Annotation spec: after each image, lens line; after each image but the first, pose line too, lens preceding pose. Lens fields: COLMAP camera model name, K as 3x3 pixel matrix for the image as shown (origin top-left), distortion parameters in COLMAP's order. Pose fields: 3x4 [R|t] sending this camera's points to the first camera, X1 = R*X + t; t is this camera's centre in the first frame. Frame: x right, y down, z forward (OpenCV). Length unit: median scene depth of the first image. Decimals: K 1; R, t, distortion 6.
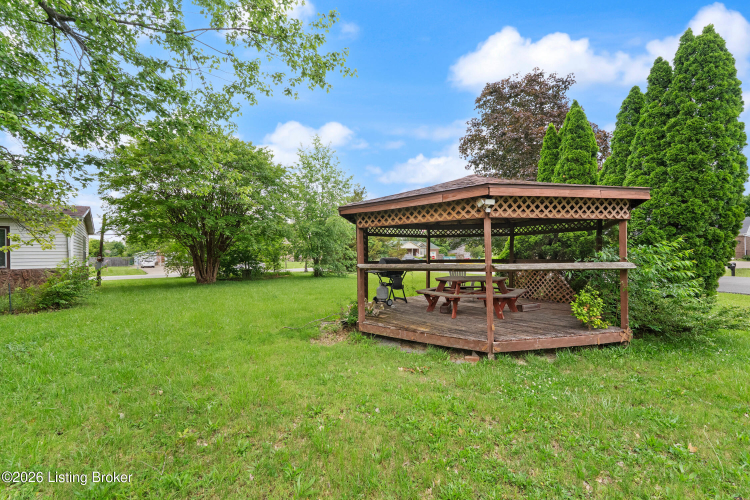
lens RADIAL K [[338.8, 0, 374.7], [0, 338.8, 251.4], [0, 0, 1]] dist [0.000539, -0.000678]
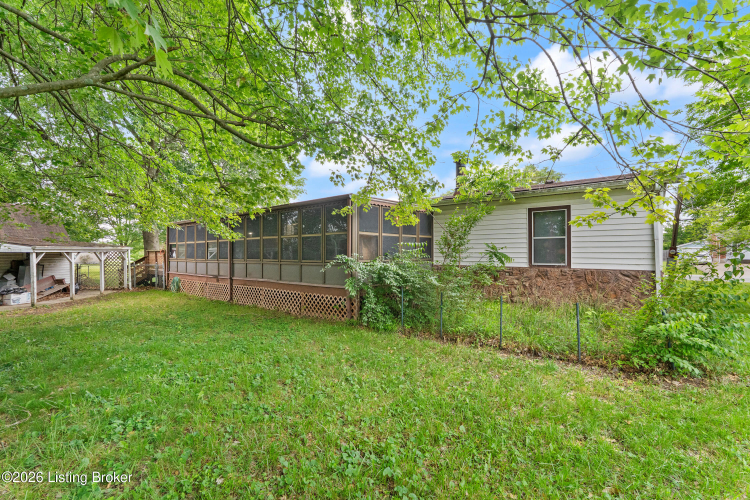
lens RADIAL K [[338.8, 0, 375.2], [0, 338.8, 254.0], [0, 0, 1]] dist [0.000539, -0.000678]
pose [[0.228267, 0.005292, -0.973584, -0.520978], [0.003825, 0.999973, 0.006333, 0.018666], [0.973591, -0.005169, 0.228240, 0.477611]]
